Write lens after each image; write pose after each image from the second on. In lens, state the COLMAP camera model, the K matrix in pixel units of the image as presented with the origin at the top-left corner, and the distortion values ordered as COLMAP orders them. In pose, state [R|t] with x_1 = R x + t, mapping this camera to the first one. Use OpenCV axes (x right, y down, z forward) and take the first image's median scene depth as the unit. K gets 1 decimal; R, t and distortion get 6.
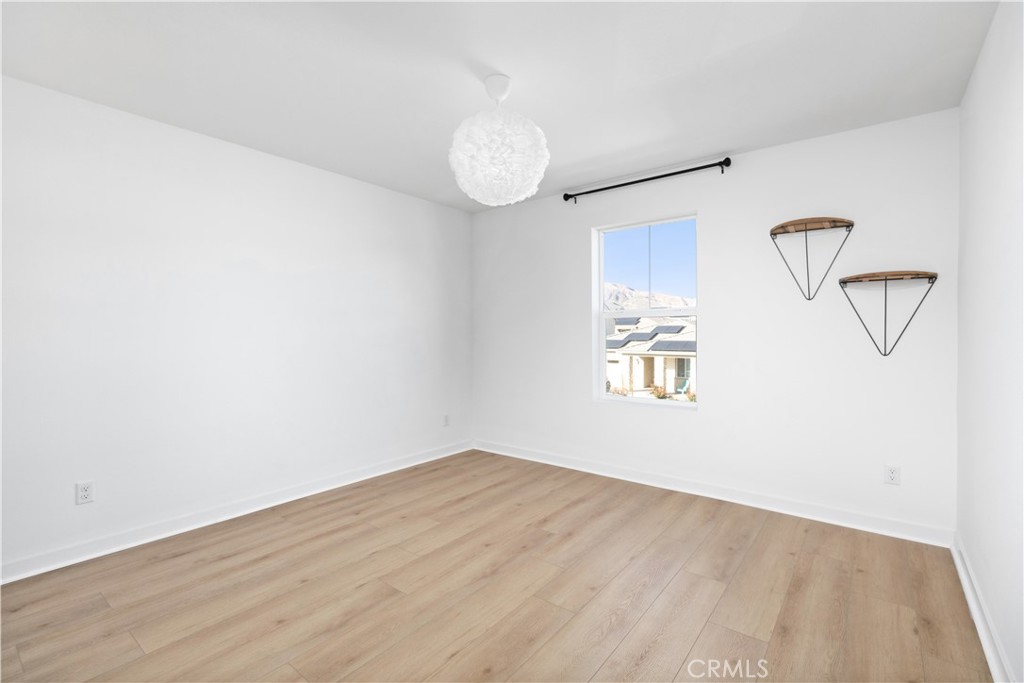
lens RADIAL K [[454.2, 0, 503.6], [0, 454.2, 338.9], [0, 0, 1]] dist [0.006700, -0.001274]
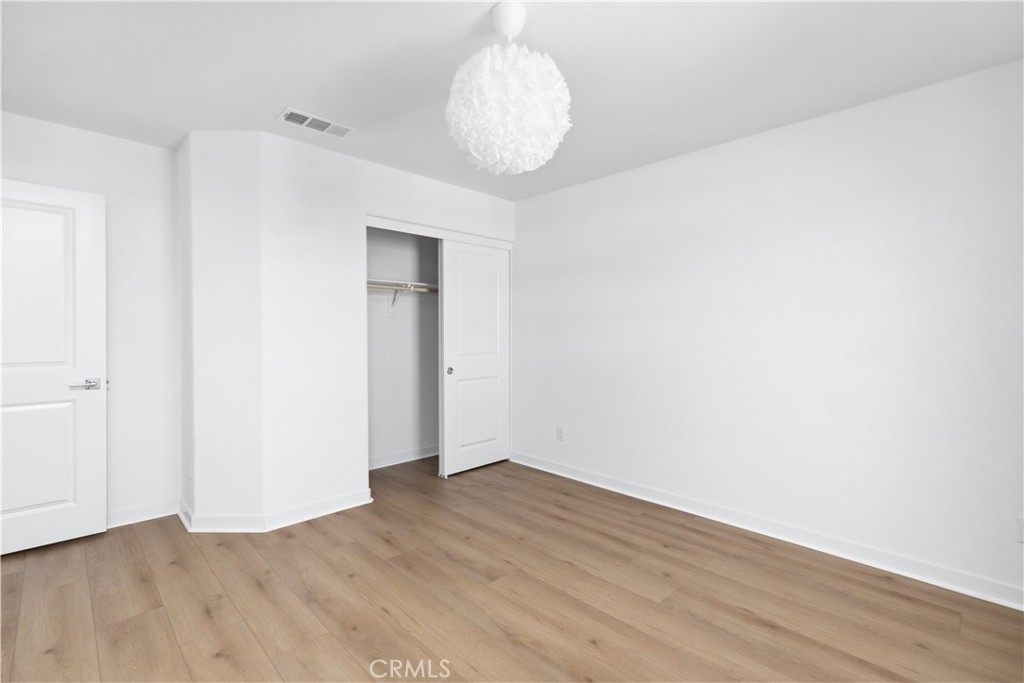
lens RADIAL K [[454.2, 0, 503.2], [0, 454.2, 335.6], [0, 0, 1]] dist [0.006700, -0.001274]
pose [[-0.109961, 0.005378, -0.993921, 0.632880], [-0.018329, 0.999804, 0.007437, -0.012840], [0.993767, 0.019036, -0.109841, 0.888549]]
